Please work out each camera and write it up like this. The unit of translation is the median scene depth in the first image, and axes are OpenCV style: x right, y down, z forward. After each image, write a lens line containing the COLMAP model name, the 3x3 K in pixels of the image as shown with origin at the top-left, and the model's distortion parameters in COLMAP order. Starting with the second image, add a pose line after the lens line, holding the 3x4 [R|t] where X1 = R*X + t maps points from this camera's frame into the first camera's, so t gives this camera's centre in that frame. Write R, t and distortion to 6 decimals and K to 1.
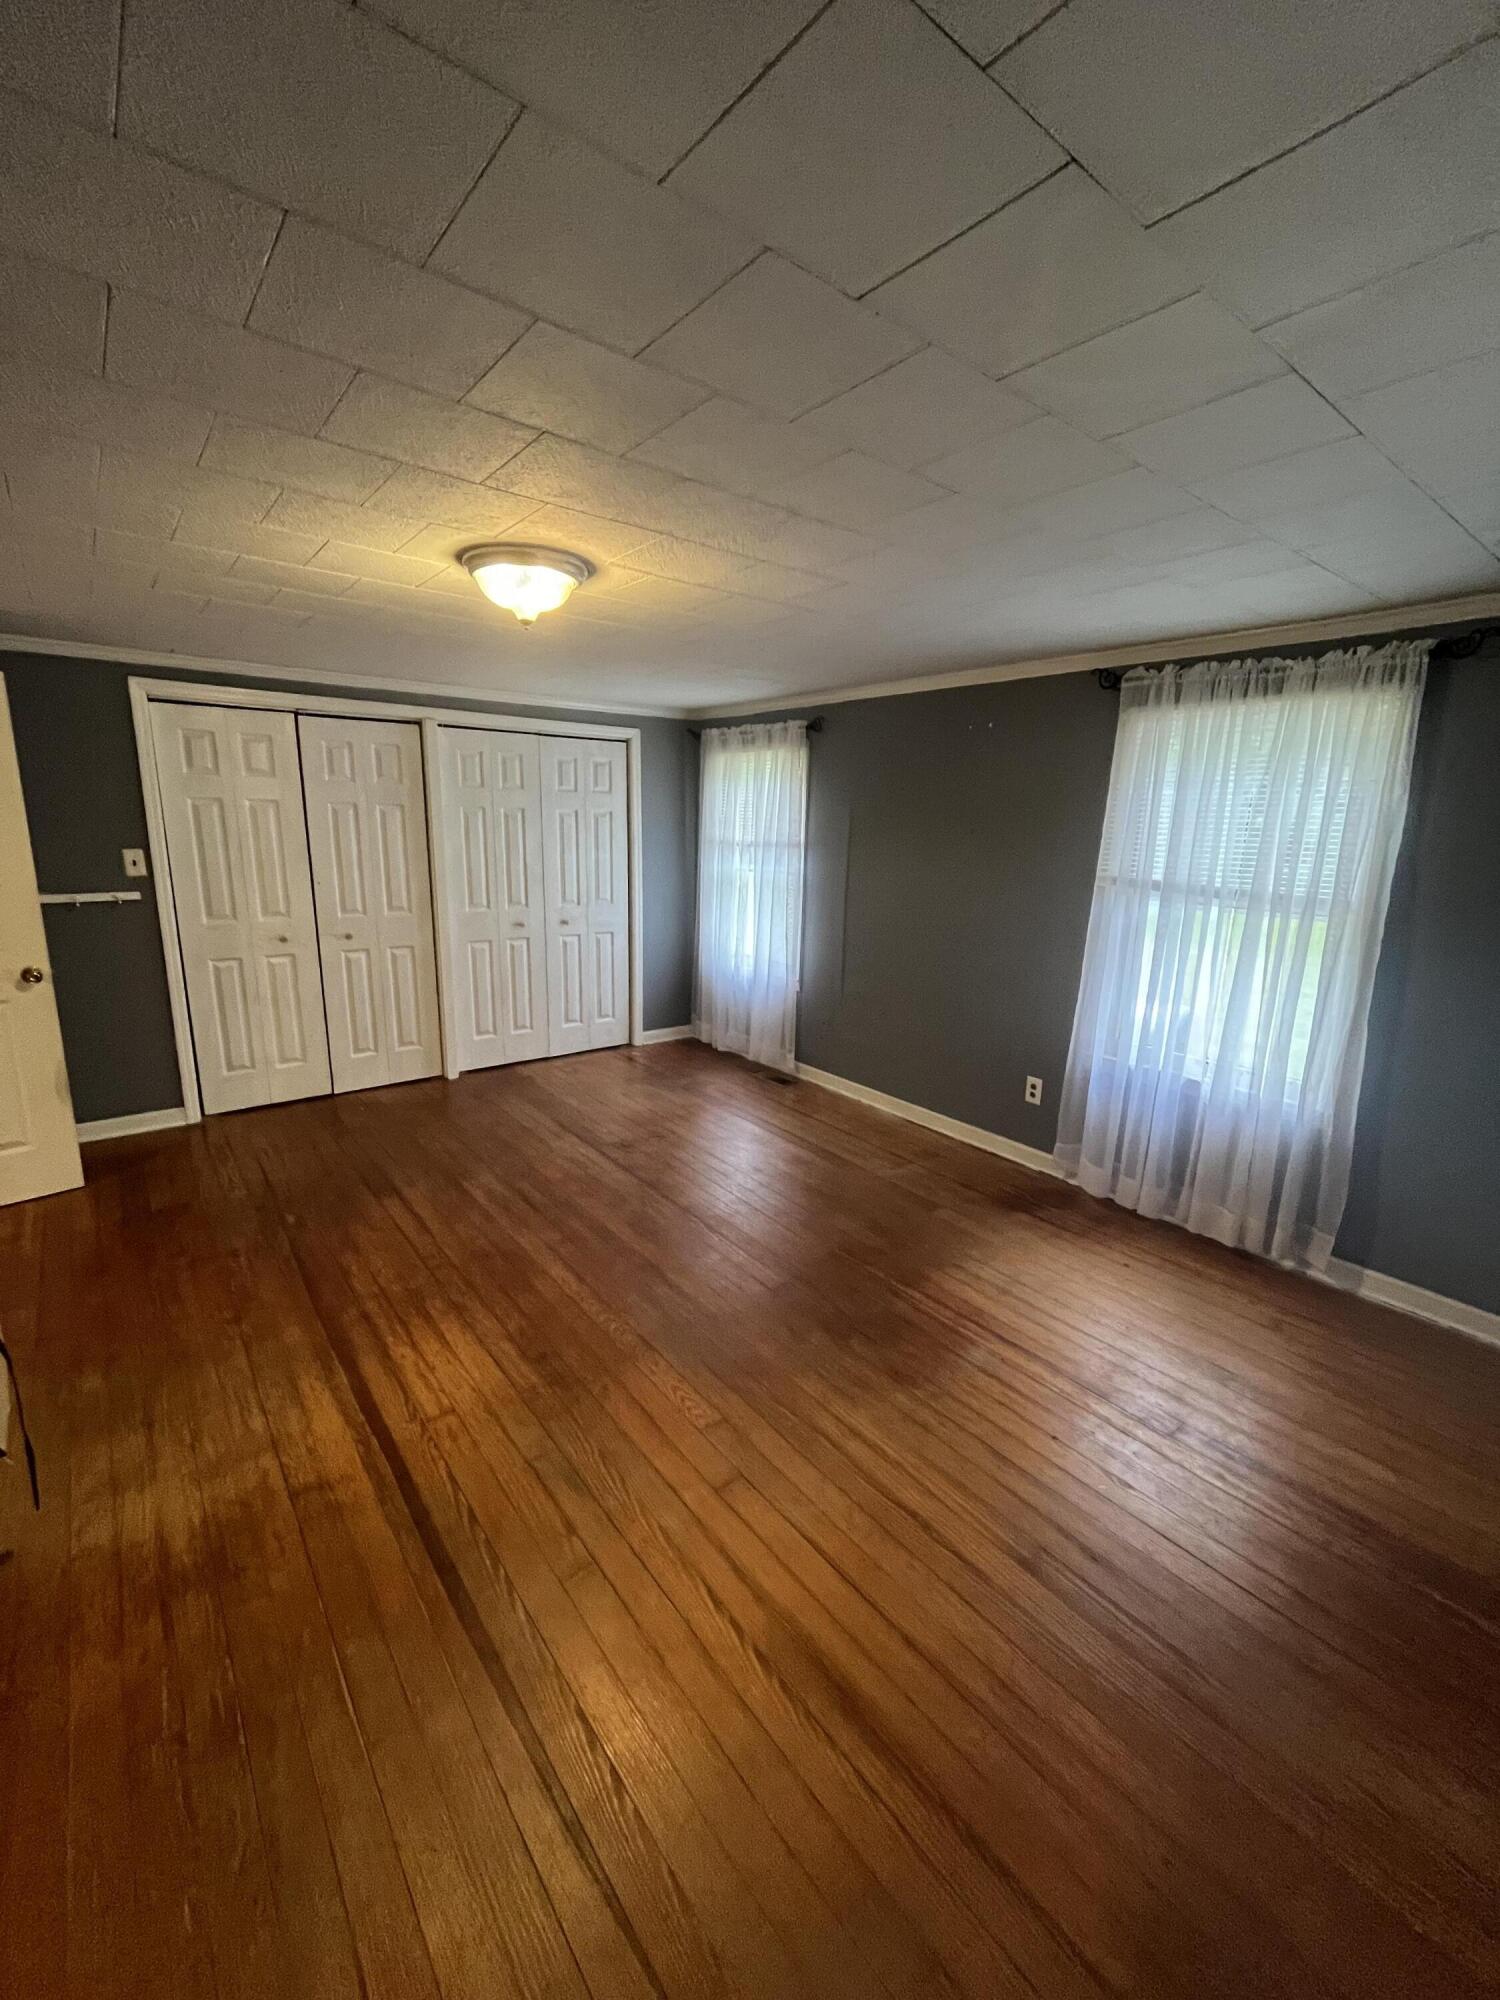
lens RADIAL K [[811.8, 0, 748.7], [0, 811.8, 1002.7], [0, 0, 1]] dist [-0.000195, -0.001223]
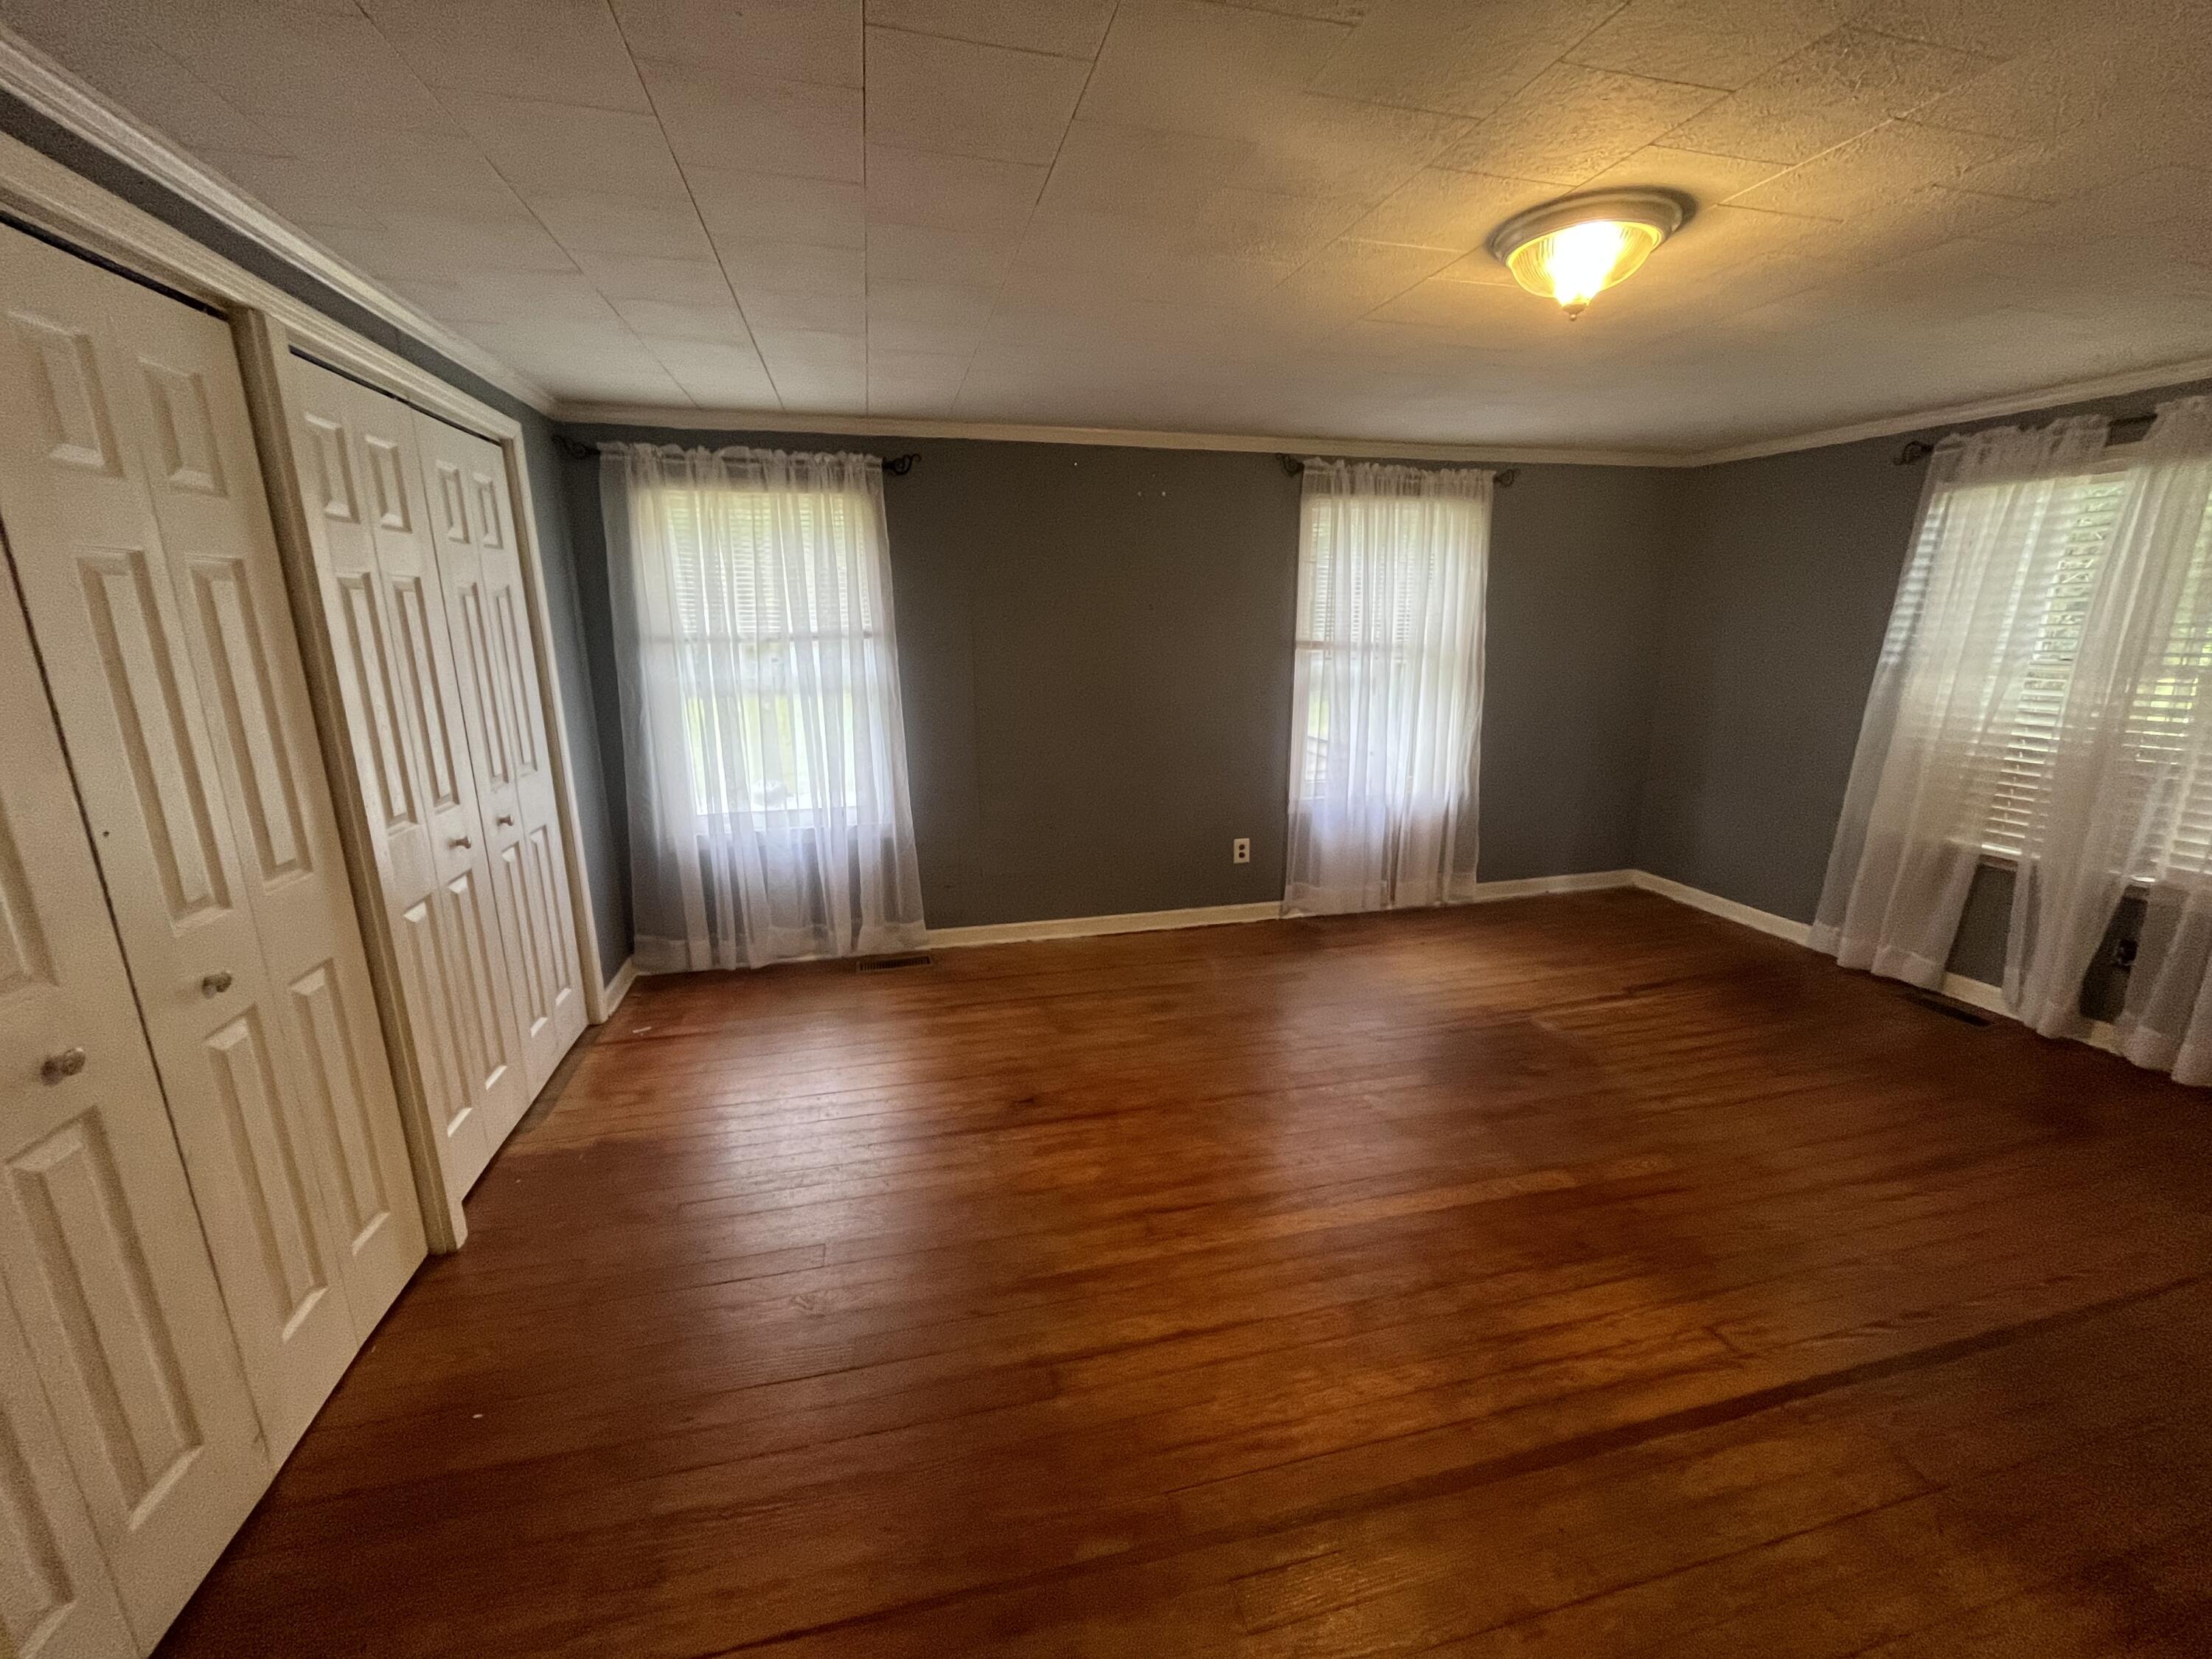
lens RADIAL K [[897.8, 0, 1106.1], [0, 897.8, 834.5], [0, 0, 1]] dist [-0.000195, -0.001223]
pose [[0.413292, -0.238918, 0.878697, -0.803652], [0.216686, 0.963051, 0.159936, -0.148290], [-0.884442, 0.124300, 0.449791, 0.676833]]
